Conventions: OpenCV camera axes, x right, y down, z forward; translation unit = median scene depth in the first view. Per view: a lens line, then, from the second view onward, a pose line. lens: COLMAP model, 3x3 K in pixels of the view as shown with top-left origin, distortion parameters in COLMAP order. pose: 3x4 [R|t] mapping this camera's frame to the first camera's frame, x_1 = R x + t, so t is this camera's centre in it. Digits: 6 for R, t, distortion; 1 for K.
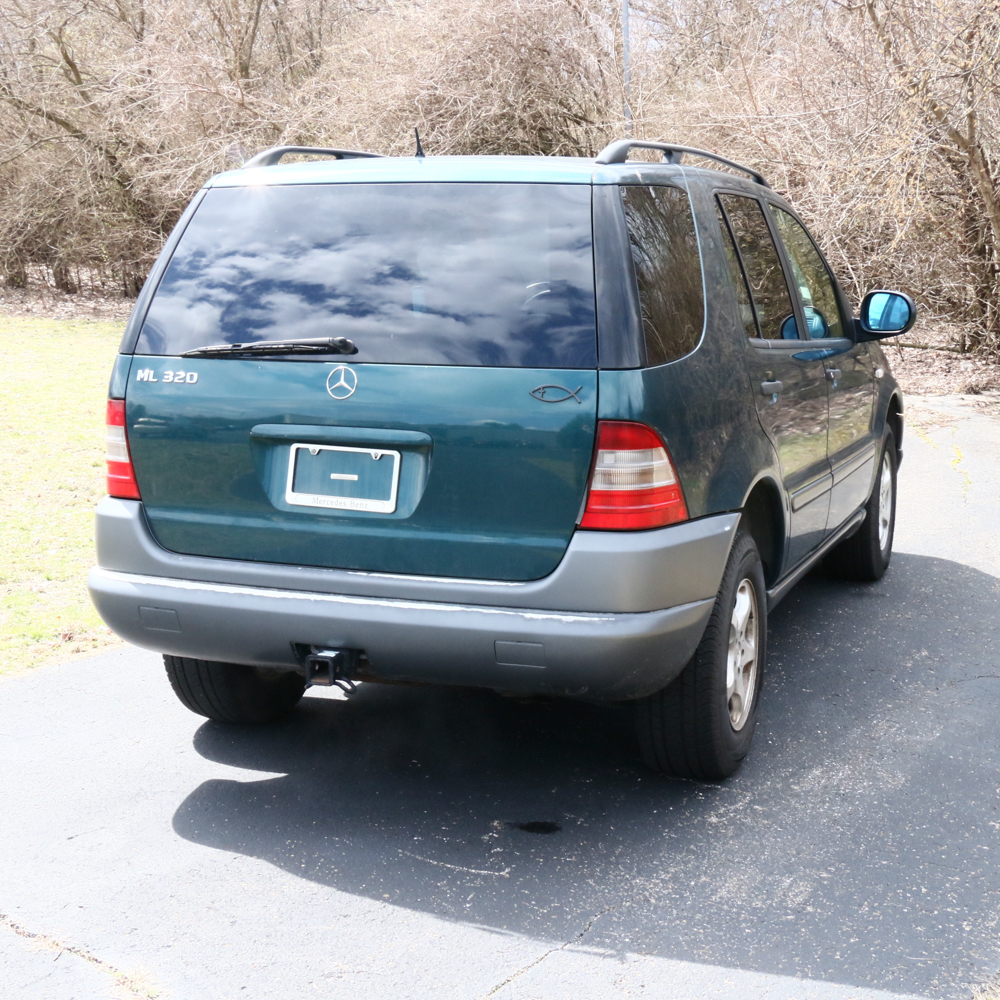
lens RADIAL K [[1750.6, 0, 503.0], [0, 1750.6, 498.2], [0, 0, 1]] dist [-0.073618, 0.000000]
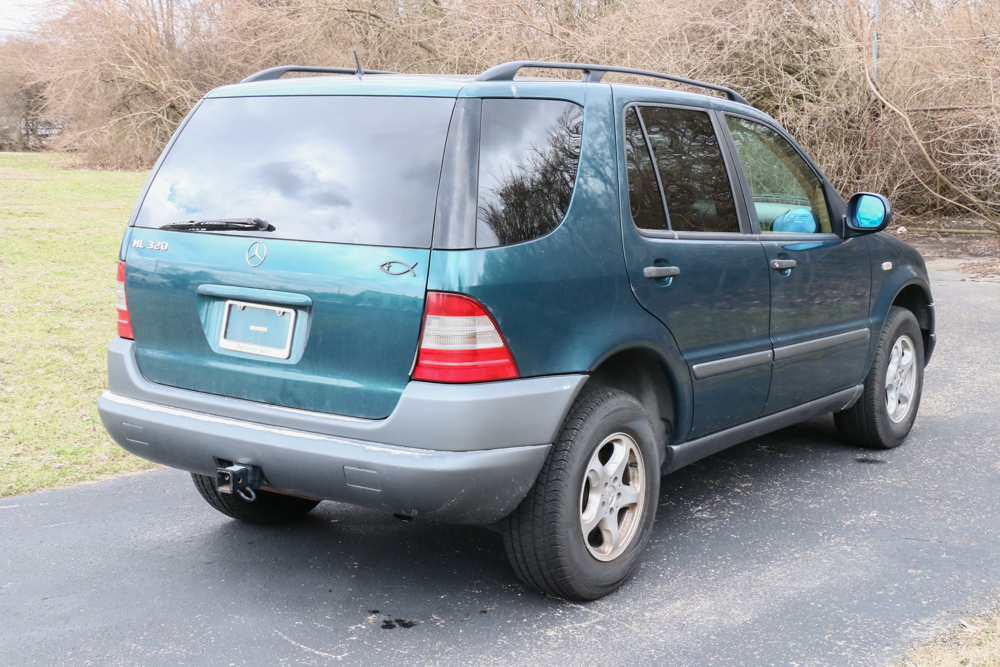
lens RADIAL K [[1458.5, 0, 499.5], [0, 1458.5, 335.6], [0, 0, 1]] dist [0.046308, 0.000000]
pose [[0.966673, 0.047867, -0.251499, 0.341289], [-0.052554, 0.998547, -0.011949, -0.003749], [0.250562, 0.024768, 0.967784, 0.027301]]
